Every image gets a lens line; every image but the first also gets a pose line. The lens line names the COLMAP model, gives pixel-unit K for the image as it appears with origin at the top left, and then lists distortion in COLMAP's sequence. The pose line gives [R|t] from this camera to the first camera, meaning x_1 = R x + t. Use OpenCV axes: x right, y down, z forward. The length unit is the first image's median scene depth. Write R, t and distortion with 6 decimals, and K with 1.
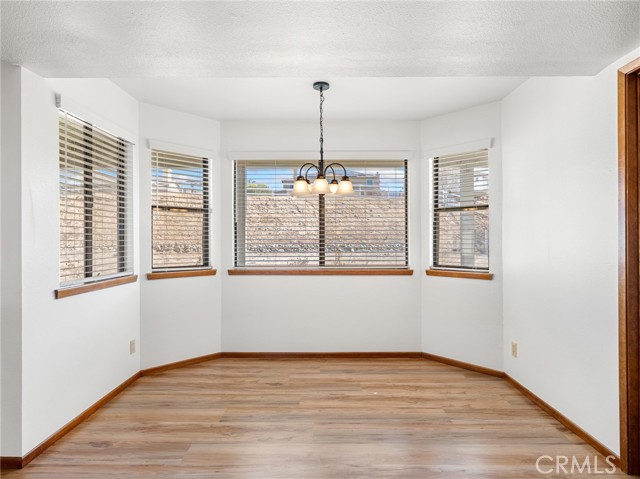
lens RADIAL K [[365.8, 0, 320.0], [0, 365.8, 239.5], [0, 0, 1]] dist [-0.002952, -0.000691]
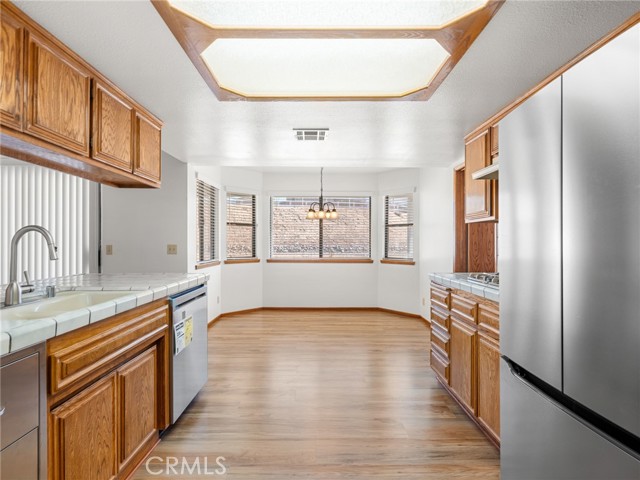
lens RADIAL K [[317.6, 0, 320.0], [0, 317.6, 240.0], [0, 0, 1]] dist [-0.000197, -0.000008]
pose [[0.999901, 0.006520, 0.012467, -0.018698], [-0.006432, 0.999954, -0.007114, 0.000106], [-0.012513, 0.007033, 0.999897, -0.513023]]
